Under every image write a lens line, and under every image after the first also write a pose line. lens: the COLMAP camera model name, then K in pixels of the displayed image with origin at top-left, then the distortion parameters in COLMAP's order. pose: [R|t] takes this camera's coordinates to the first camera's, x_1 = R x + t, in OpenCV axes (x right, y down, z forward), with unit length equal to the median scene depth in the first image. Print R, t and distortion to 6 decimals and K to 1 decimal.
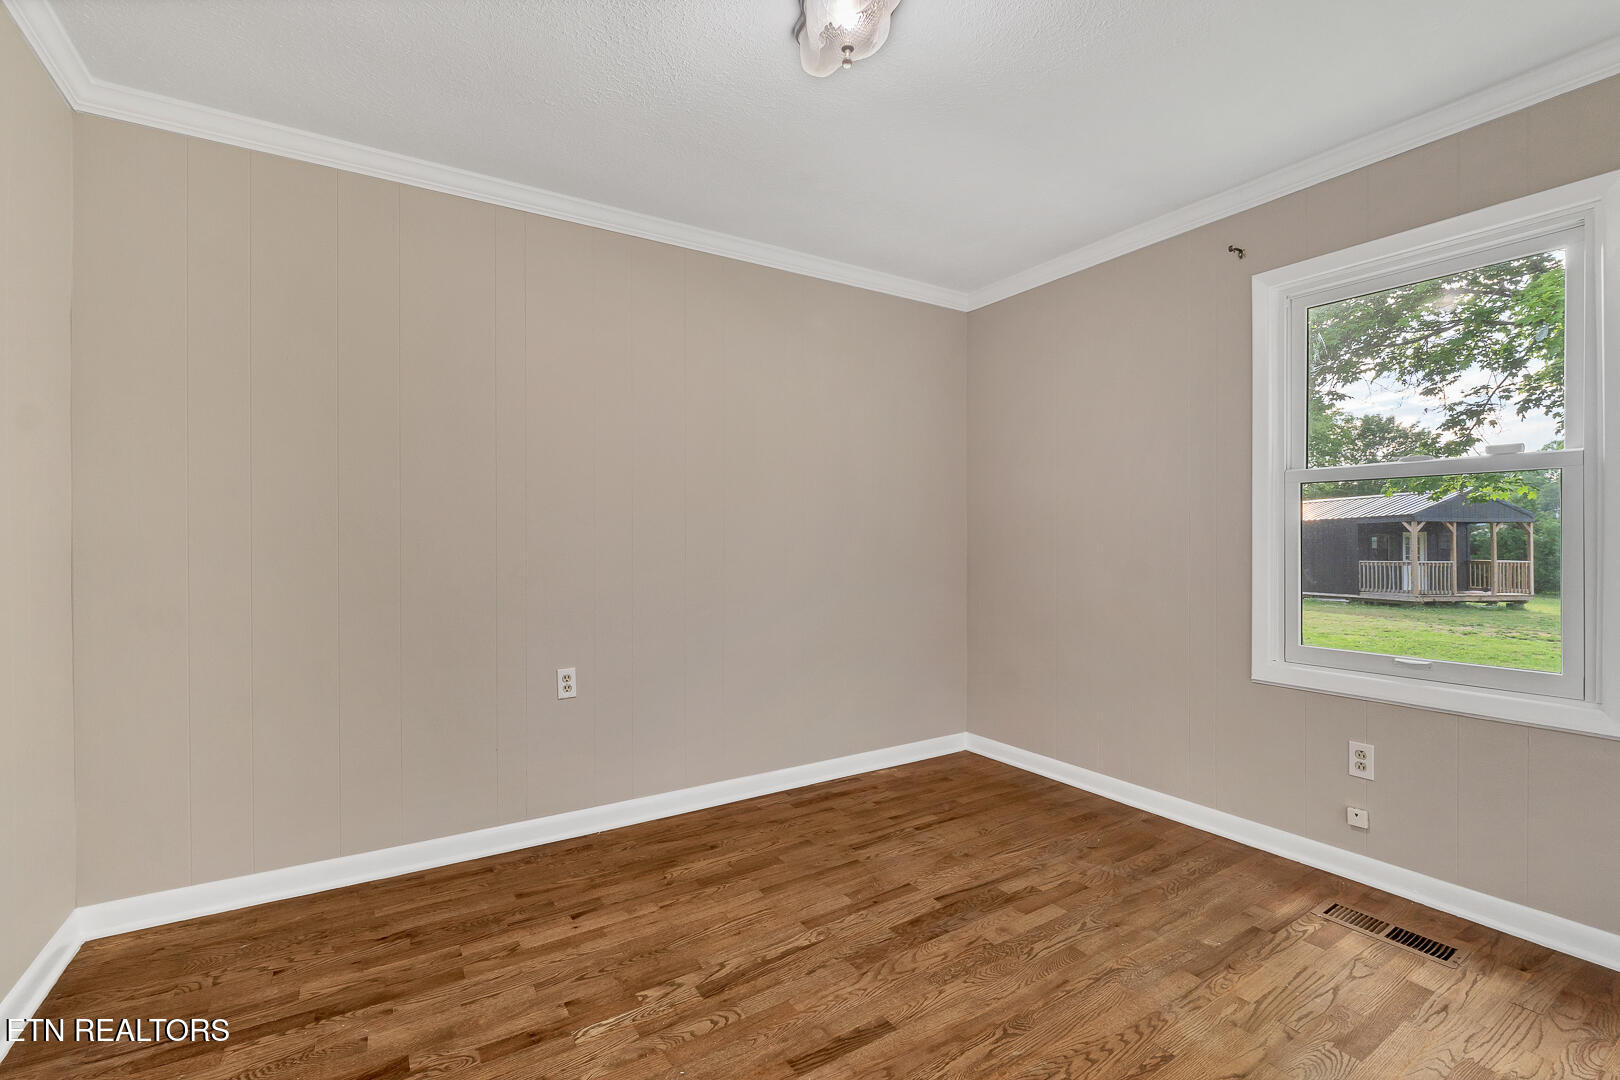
lens RADIAL K [[709.0, 0, 807.5], [0, 709.0, 539.6], [0, 0, 1]] dist [-0.008439, -0.001815]
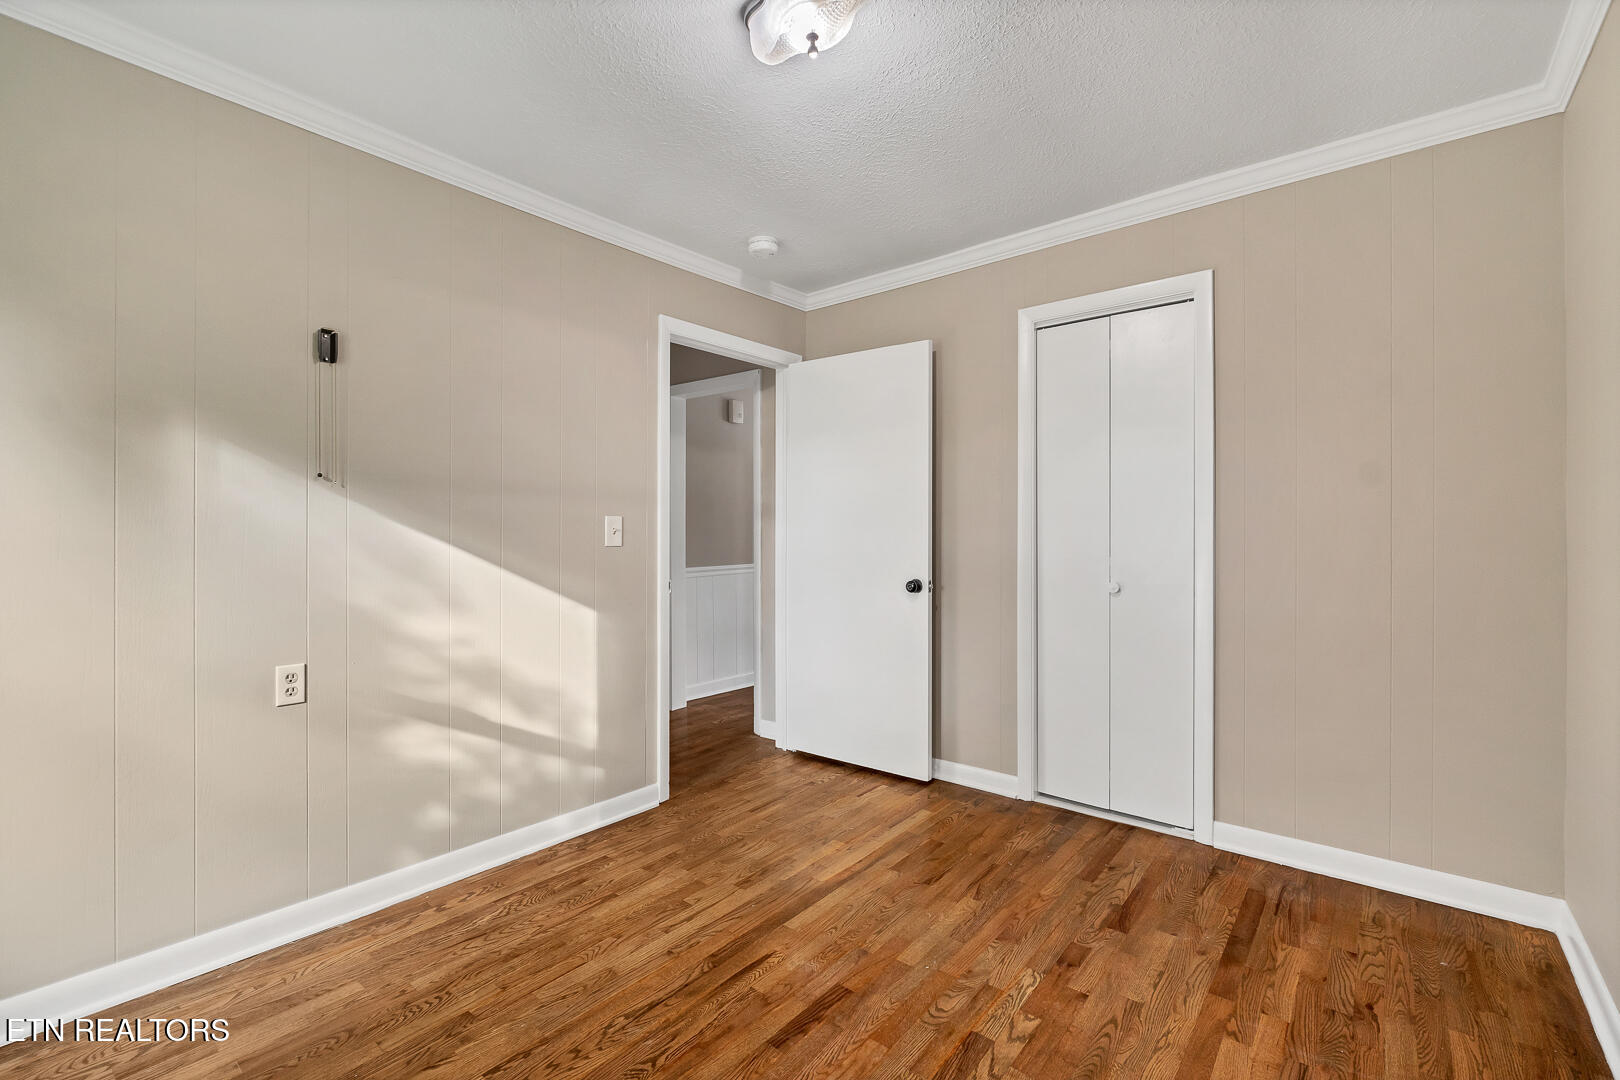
lens RADIAL K [[709.0, 0, 812.7], [0, 709.0, 536.0], [0, 0, 1]] dist [-0.008439, -0.001815]
pose [[-0.950929, 0.003582, -0.309387, 0.358710], [0.002176, 0.999986, 0.004889, -0.011016], [0.309401, 0.003976, -0.950924, 1.912871]]
